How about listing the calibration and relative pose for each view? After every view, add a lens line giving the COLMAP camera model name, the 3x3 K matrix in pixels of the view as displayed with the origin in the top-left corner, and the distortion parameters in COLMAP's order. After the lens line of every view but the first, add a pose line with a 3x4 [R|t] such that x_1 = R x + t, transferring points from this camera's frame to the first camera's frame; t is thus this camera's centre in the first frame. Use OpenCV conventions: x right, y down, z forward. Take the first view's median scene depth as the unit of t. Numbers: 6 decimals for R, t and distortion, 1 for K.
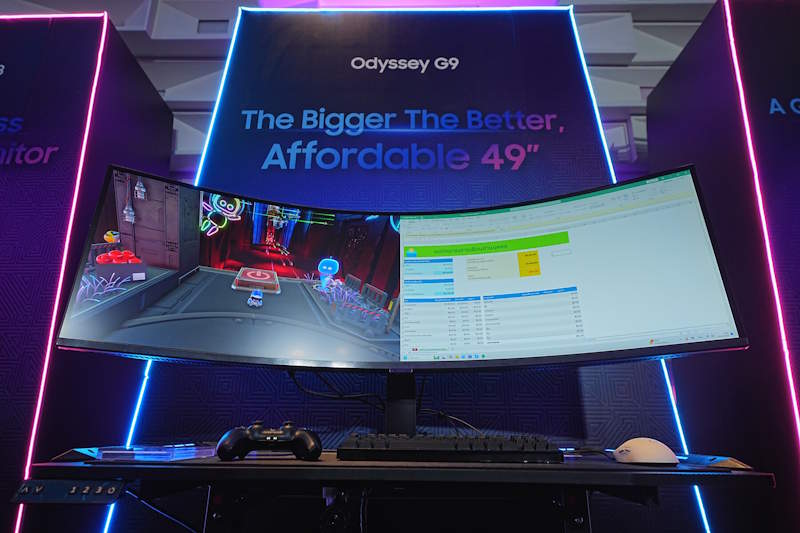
lens RADIAL K [[477.2, 0, 400.0], [0, 477.2, 266.5], [0, 0, 1]] dist [0.000672, 0.000431]
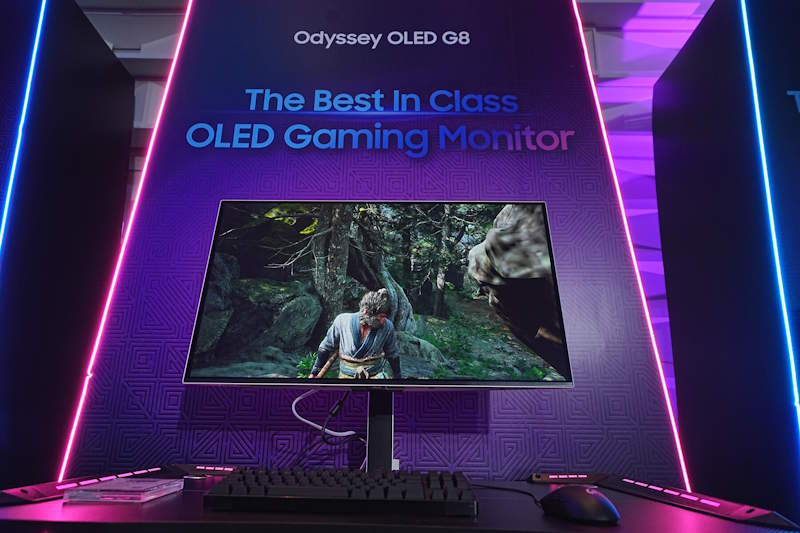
lens RADIAL K [[524.0, 0, 400.0], [0, 524.0, 266.5], [0, 0, 1]] dist [0.005199, 0.001636]
pose [[0.999993, 0.003597, 0.000307, -1.062632], [-0.003603, 0.999737, 0.022641, -0.029154], [-0.000226, -0.022642, 0.999744, 0.064713]]
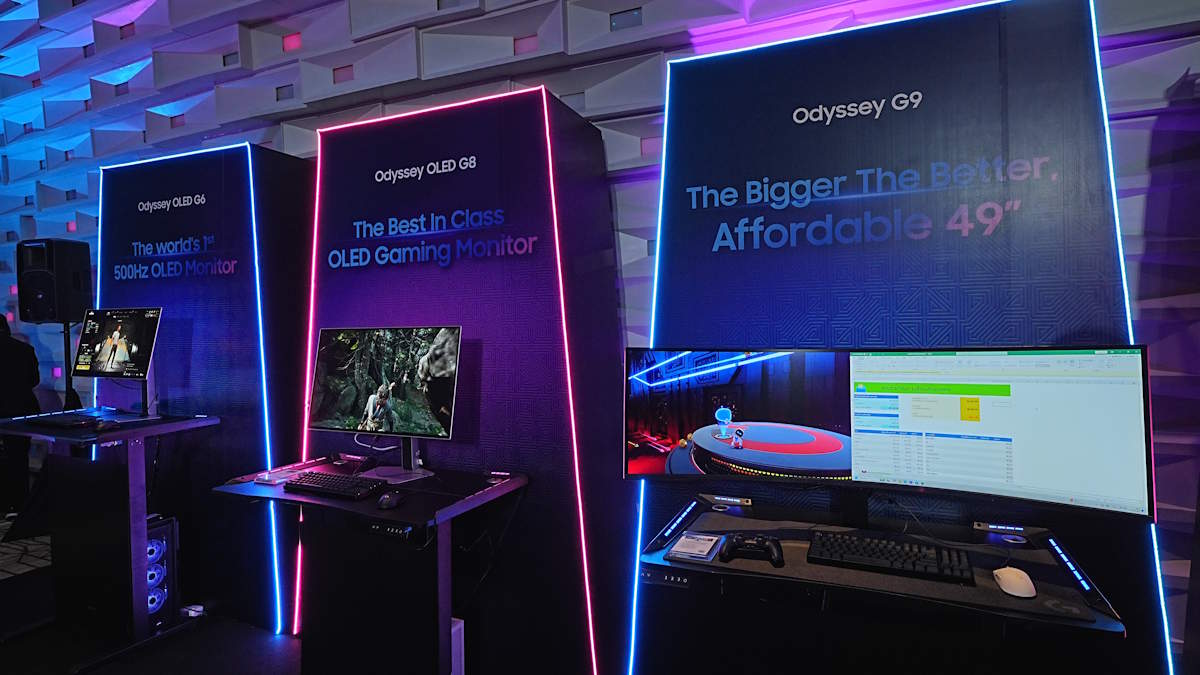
lens RADIAL K [[631.2, 0, 600.0], [0, 631.2, 337.5], [0, 0, 1]] dist [-0.004703, -0.000307]
pose [[0.916108, -0.016763, -0.400582, 0.040477], [0.153913, 0.937276, 0.312769, -0.495205], [0.370213, -0.348185, 0.861226, -0.368567]]
